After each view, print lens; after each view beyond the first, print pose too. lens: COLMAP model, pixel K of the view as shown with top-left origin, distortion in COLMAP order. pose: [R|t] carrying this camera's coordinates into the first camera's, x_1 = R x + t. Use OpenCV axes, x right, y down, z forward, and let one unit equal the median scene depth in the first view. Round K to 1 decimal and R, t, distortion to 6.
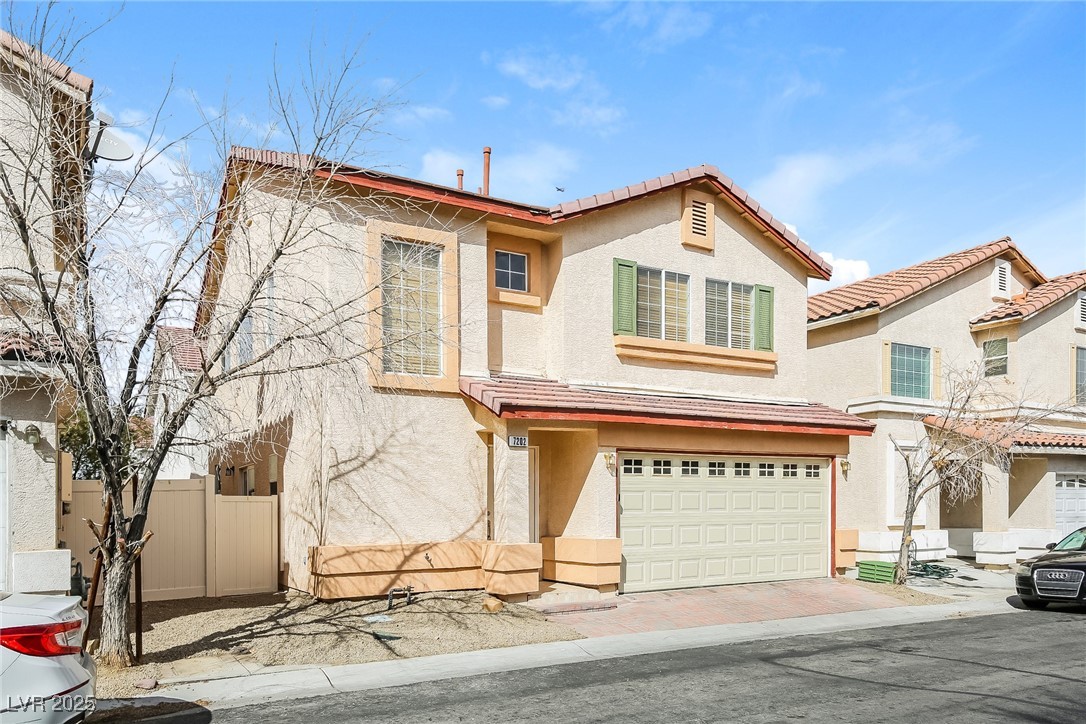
lens RADIAL K [[679.3, 0, 543.5], [0, 679.3, 362.5], [0, 0, 1]] dist [0.024855, 0.000649]
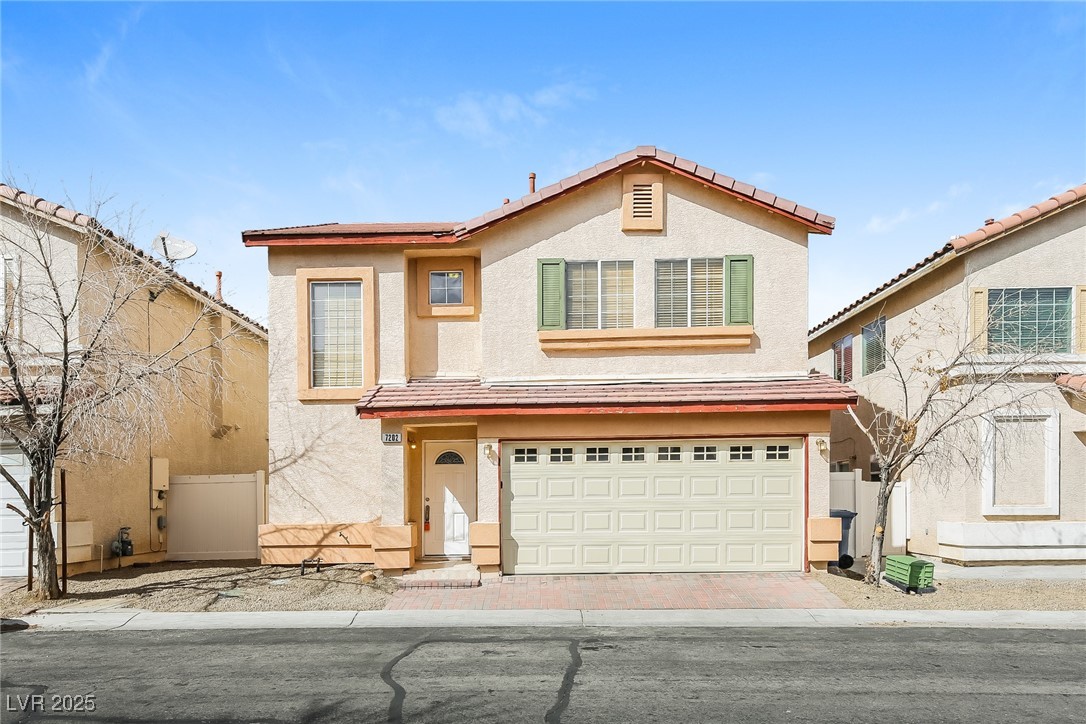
lens RADIAL K [[614.0, 0, 544.2], [0, 614.0, 361.9], [0, 0, 1]] dist [0.009273, 0.005582]
pose [[0.880857, -0.102479, -0.462158, 0.589465], [0.101314, 0.994477, -0.027414, 0.036502], [0.462414, -0.022675, 0.886374, 0.164921]]
